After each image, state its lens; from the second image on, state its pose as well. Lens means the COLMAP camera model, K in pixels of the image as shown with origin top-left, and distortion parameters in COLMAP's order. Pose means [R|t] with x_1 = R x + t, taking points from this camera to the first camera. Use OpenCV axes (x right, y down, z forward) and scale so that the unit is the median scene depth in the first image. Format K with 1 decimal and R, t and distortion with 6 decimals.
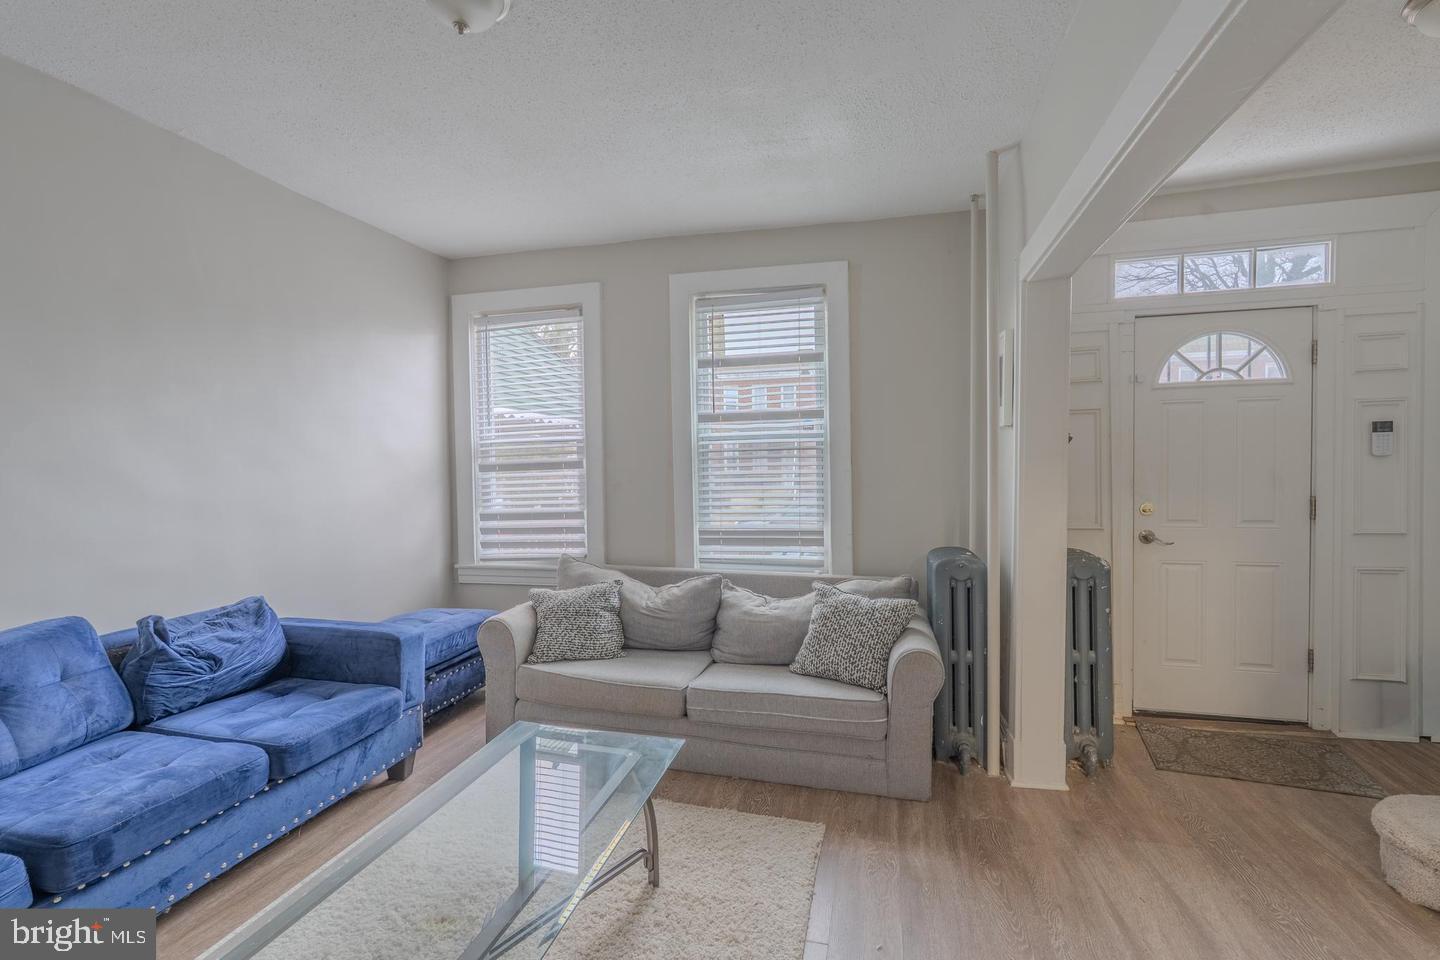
lens RADIAL K [[632.3, 0, 719.5], [0, 632.3, 483.1], [0, 0, 1]] dist [-0.003097, 0.000756]
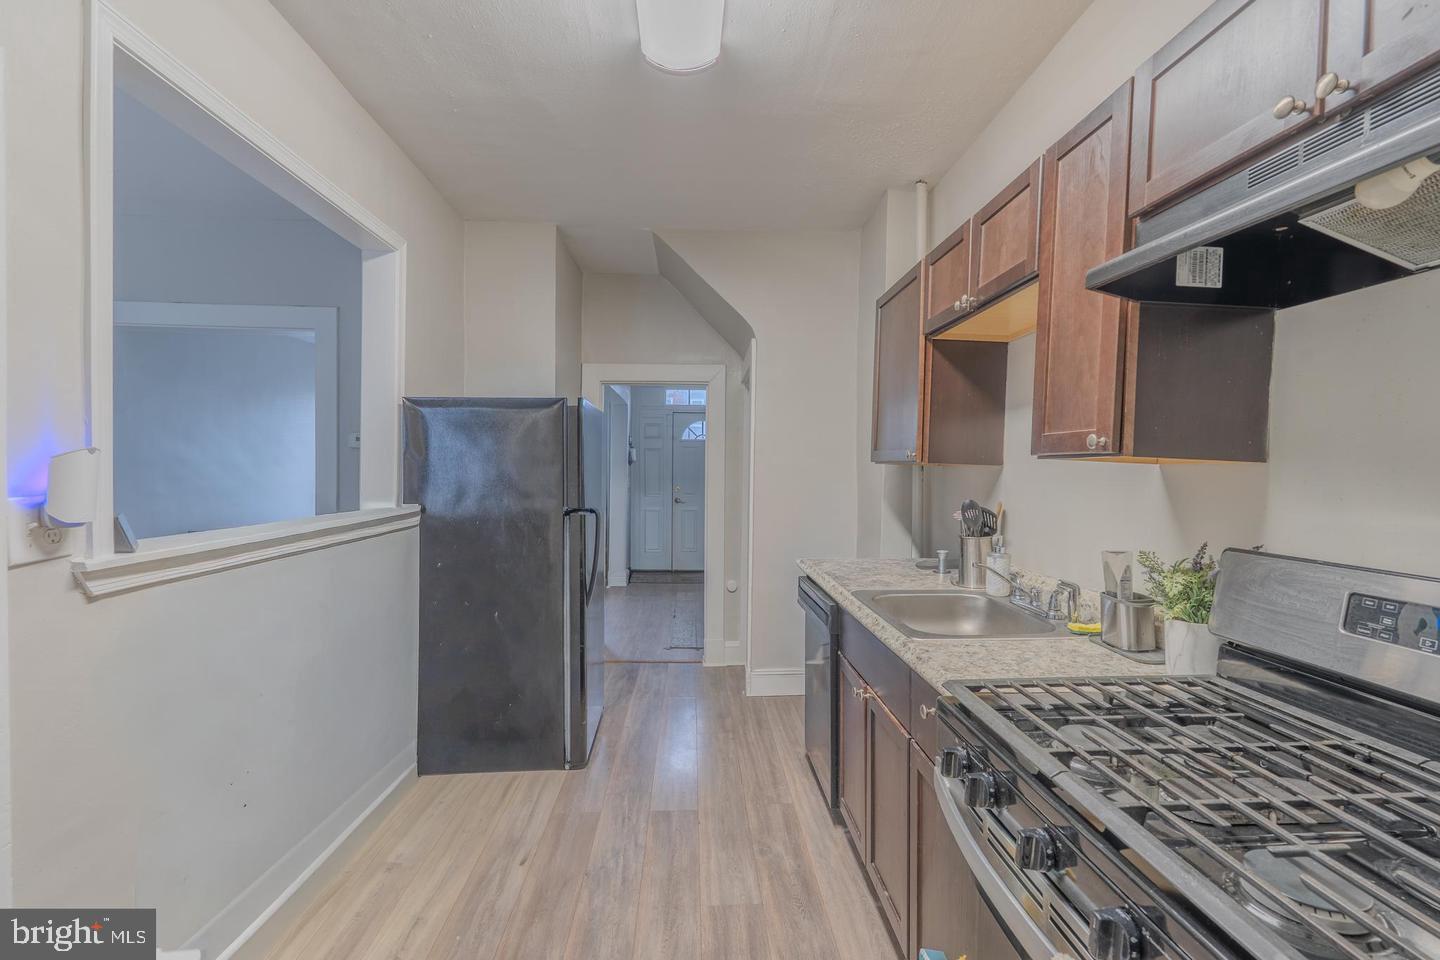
lens RADIAL K [[632.3, 0, 719.5], [0, 632.3, 483.1], [0, 0, 1]] dist [-0.003097, 0.000756]
pose [[0.956121, 0.010978, 0.292766, 0.089678], [-0.009368, 0.999932, -0.006901, 0.028487], [-0.292822, 0.003856, 0.956159, -1.277406]]
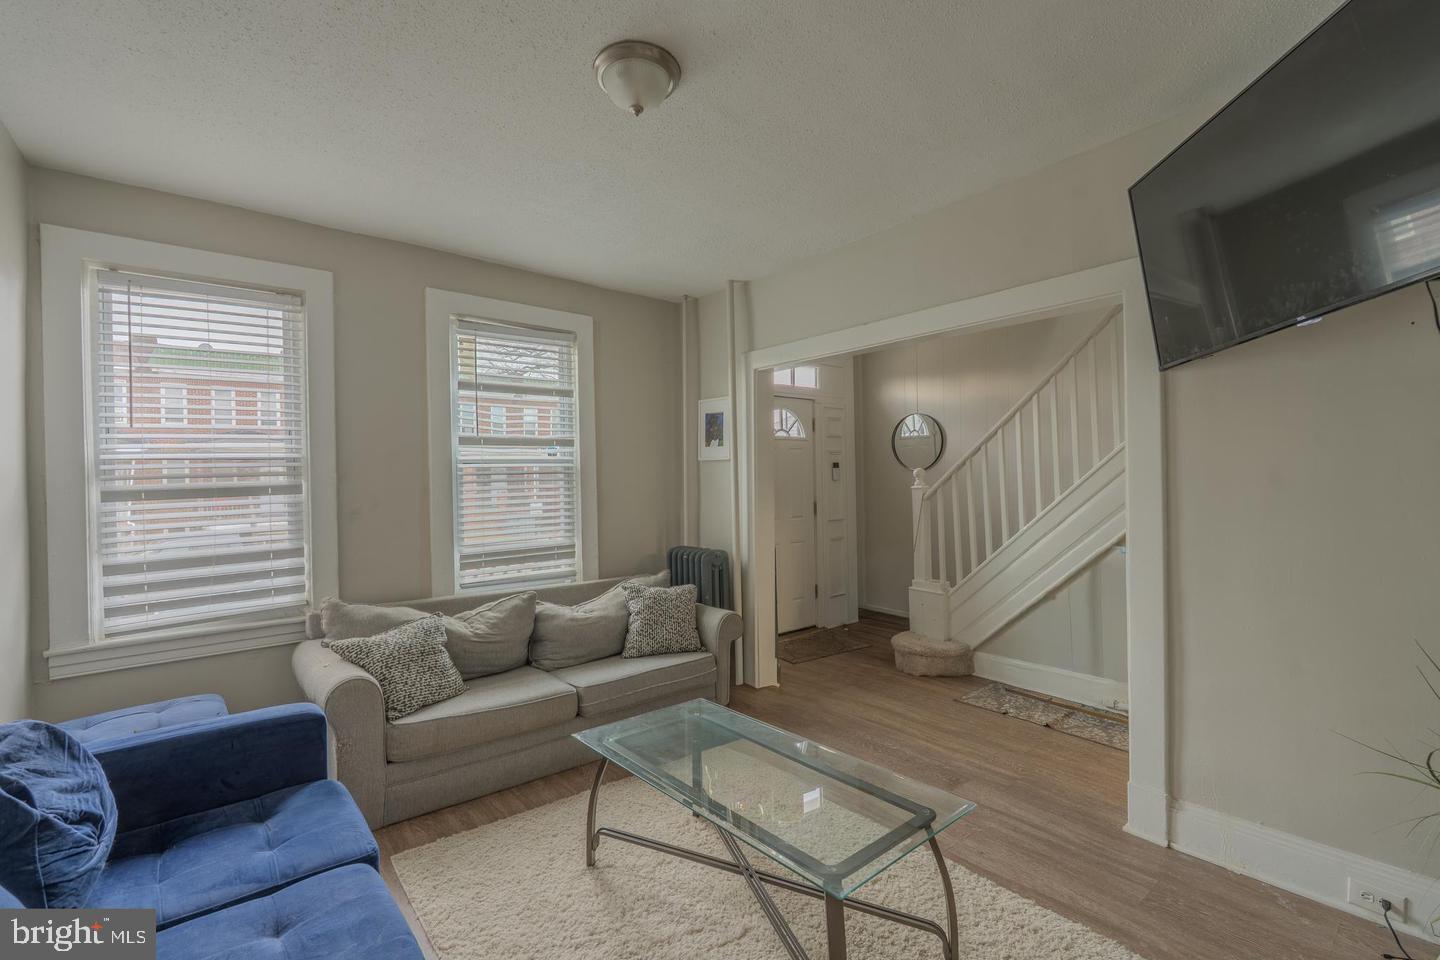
lens RADIAL K [[632.3, 0, 719.5], [0, 632.3, 483.1], [0, 0, 1]] dist [-0.003097, 0.000756]
pose [[0.589316, -0.001830, 0.807901, -0.607101], [0.031993, 0.999266, -0.021074, -0.003279], [-0.807269, 0.038266, 0.588942, 0.105613]]
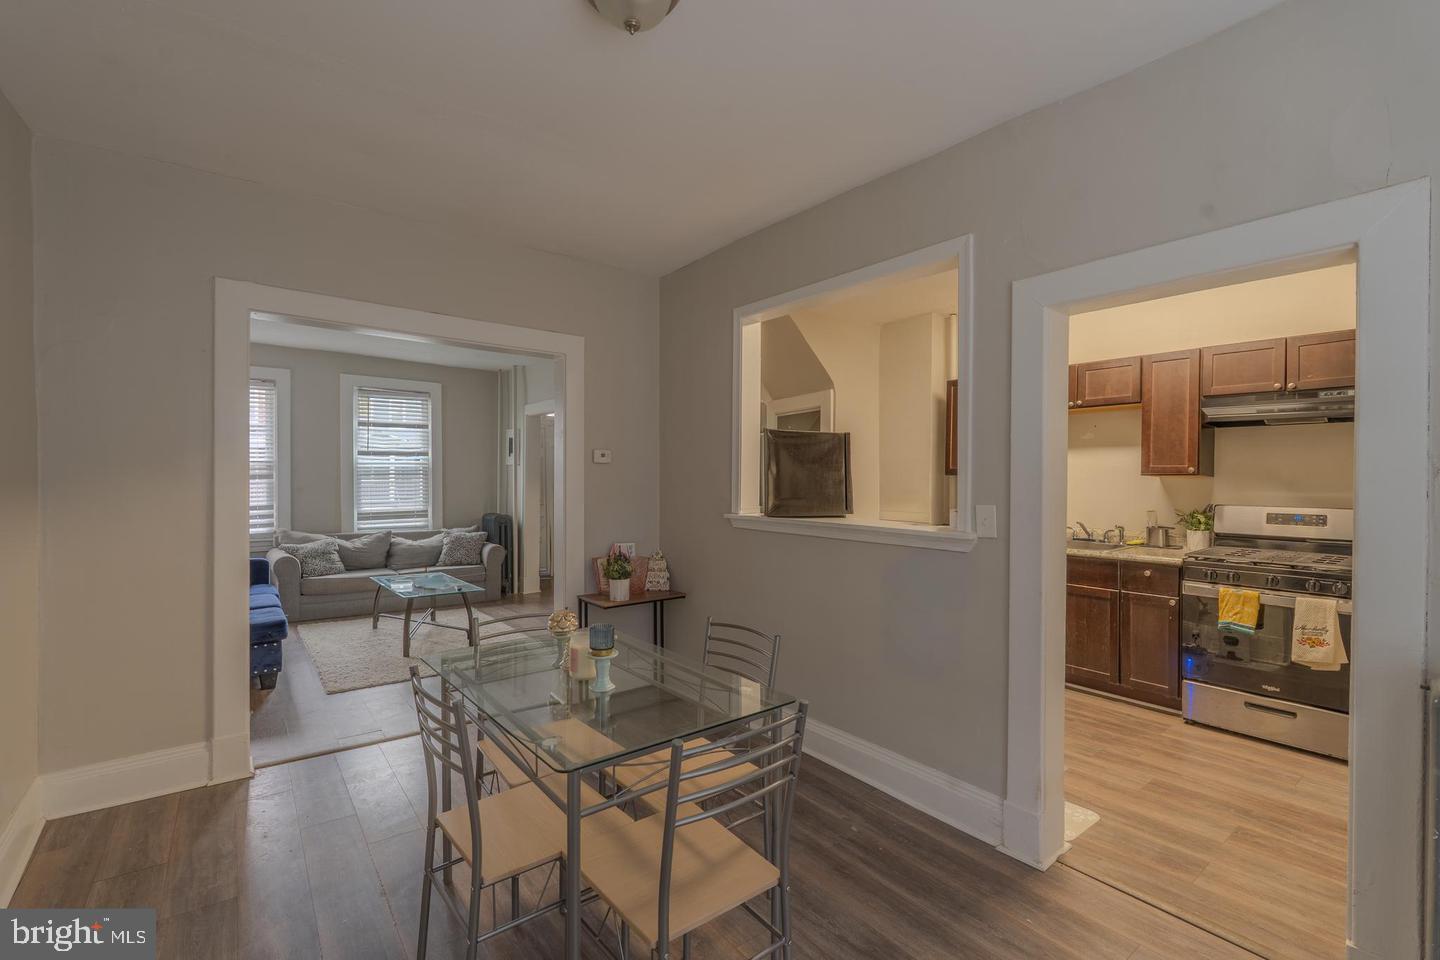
lens RADIAL K [[632.3, 0, 719.5], [0, 632.3, 483.1], [0, 0, 1]] dist [-0.003097, 0.000756]
pose [[0.610967, 0.005192, 0.791639, -0.889401], [0.011139, 0.999823, -0.015154, 0.028798], [-0.791578, 0.018076, 0.610801, -1.020831]]
